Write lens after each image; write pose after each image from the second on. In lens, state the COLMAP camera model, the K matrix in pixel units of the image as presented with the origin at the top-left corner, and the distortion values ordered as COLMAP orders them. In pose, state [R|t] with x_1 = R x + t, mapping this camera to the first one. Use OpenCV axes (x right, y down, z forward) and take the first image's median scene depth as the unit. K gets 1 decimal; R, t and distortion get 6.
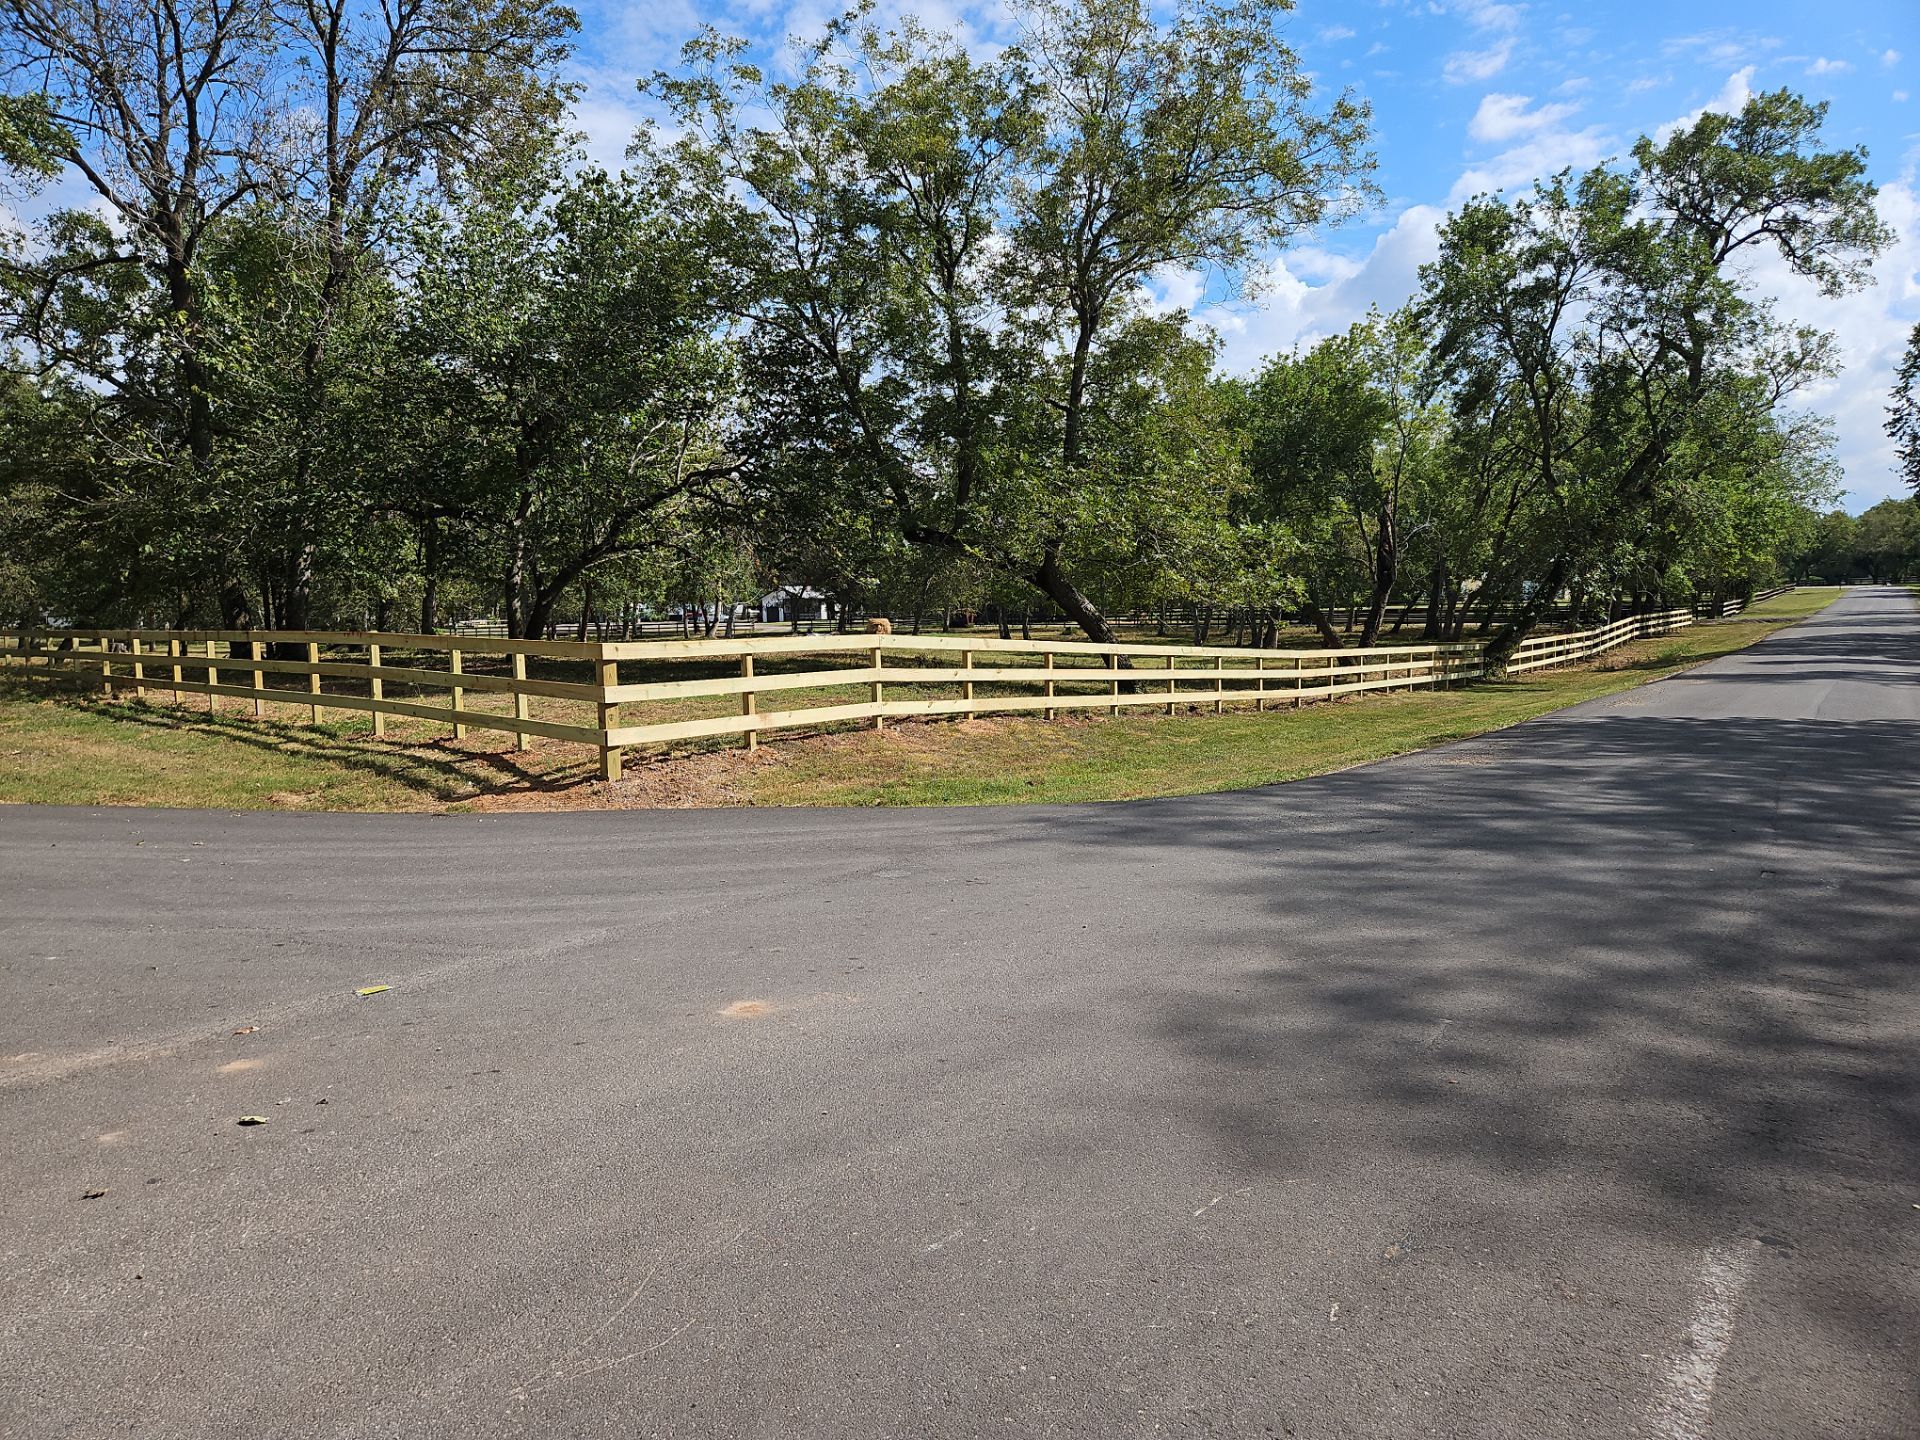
lens RADIAL K [[1274.7, 0, 948.1], [0, 1274.7, 715.2], [0, 0, 1]] dist [0.076619, -0.071518]
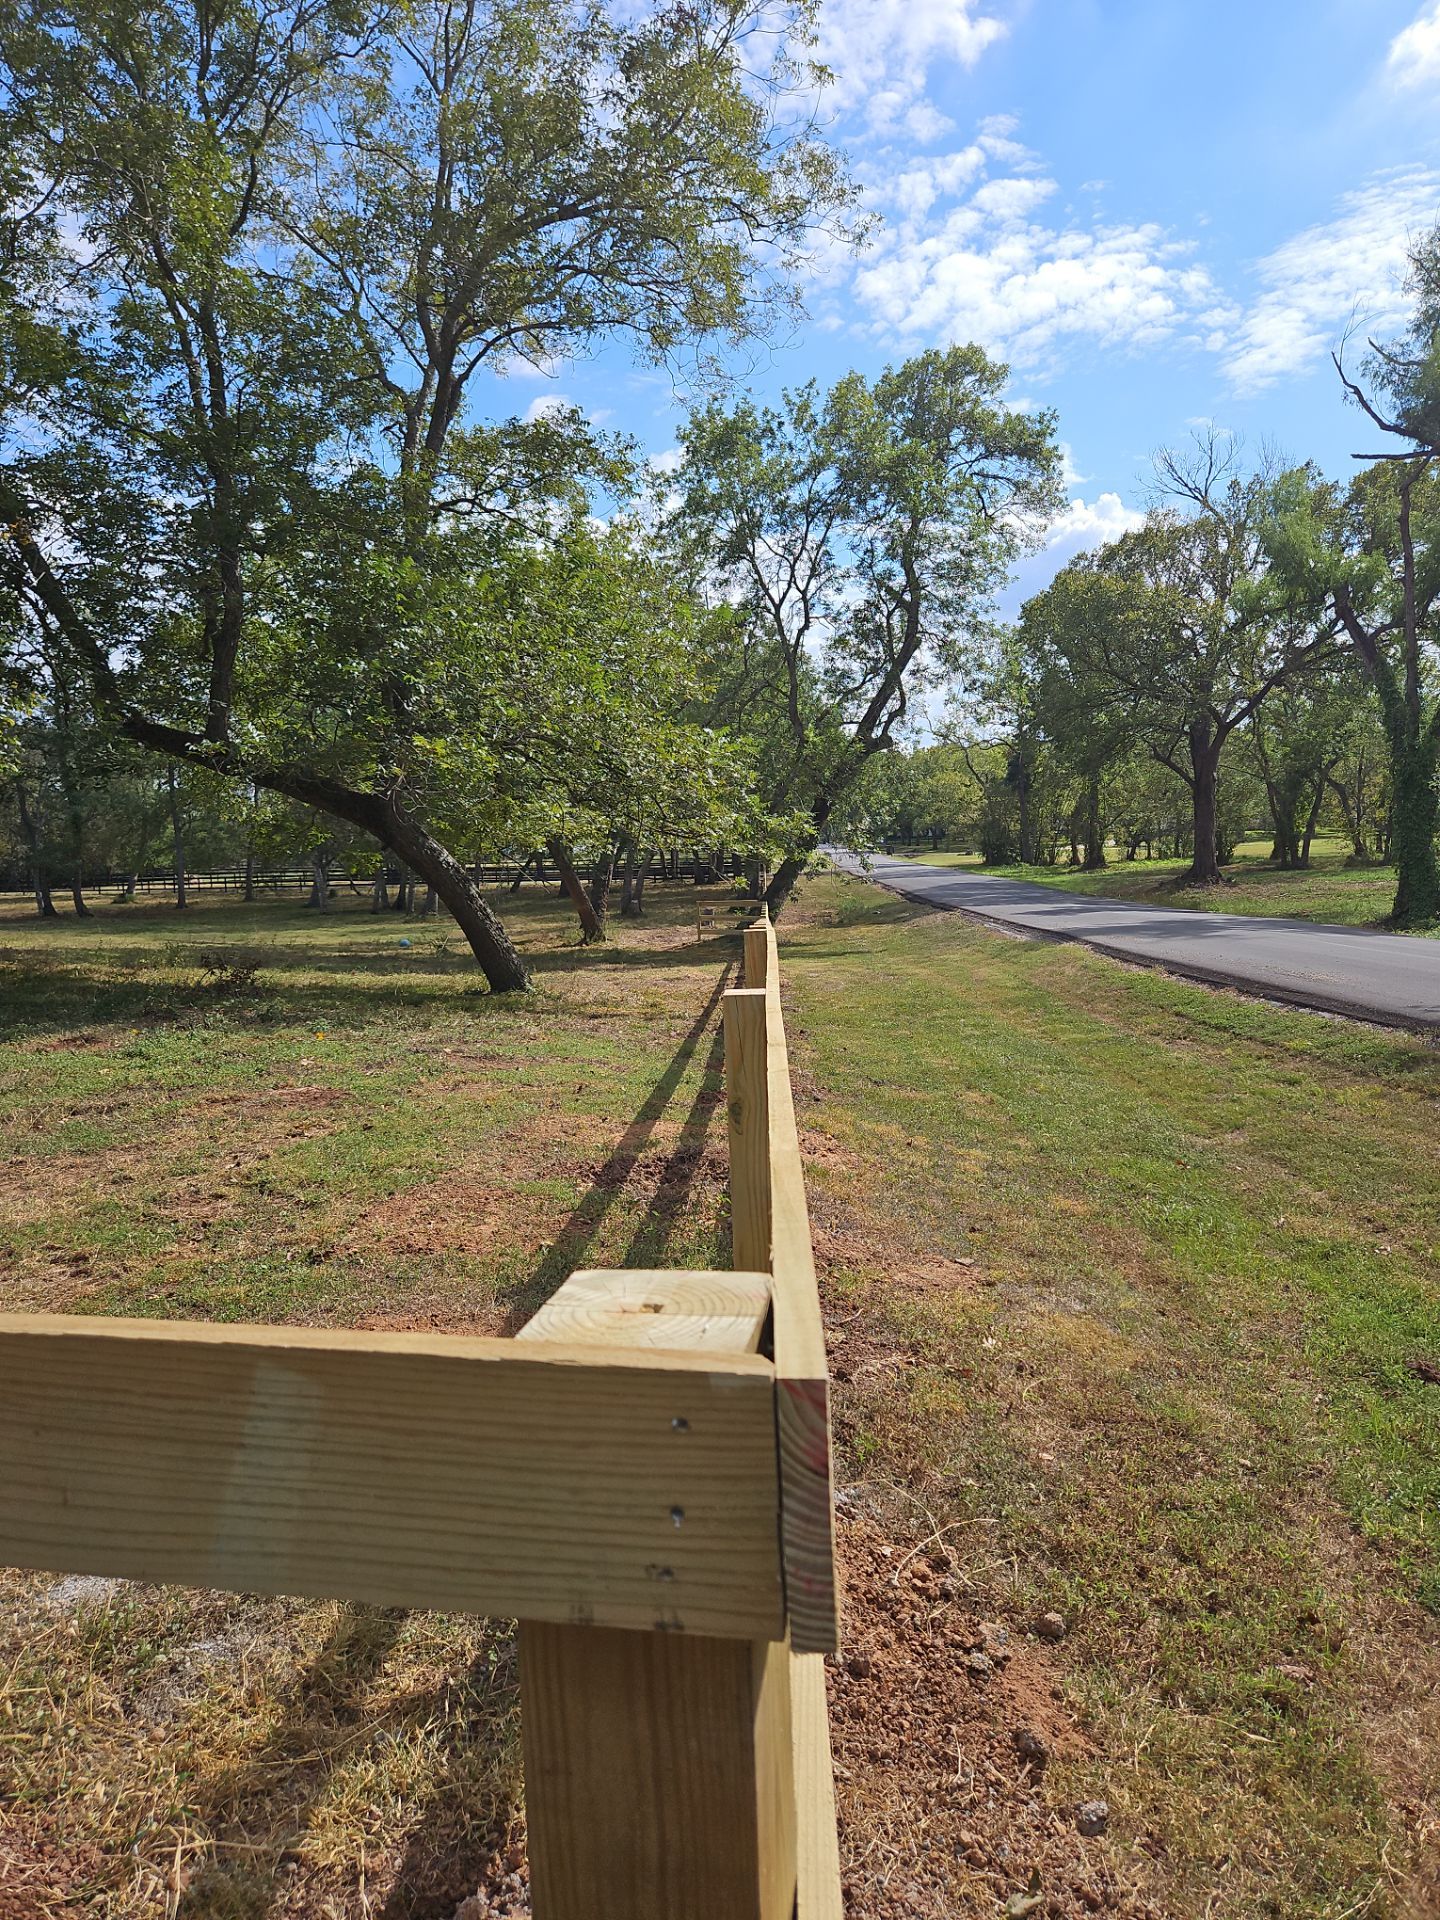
lens RADIAL K [[1287.2, 0, 727.4], [0, 1287.2, 930.1], [0, 0, 1]] dist [0.069805, -0.060539]
pose [[0.837417, -0.040923, 0.545031, -0.206173], [0.060256, 0.998027, -0.017644, -0.051064], [-0.543234, 0.047617, 0.838230, 0.650824]]
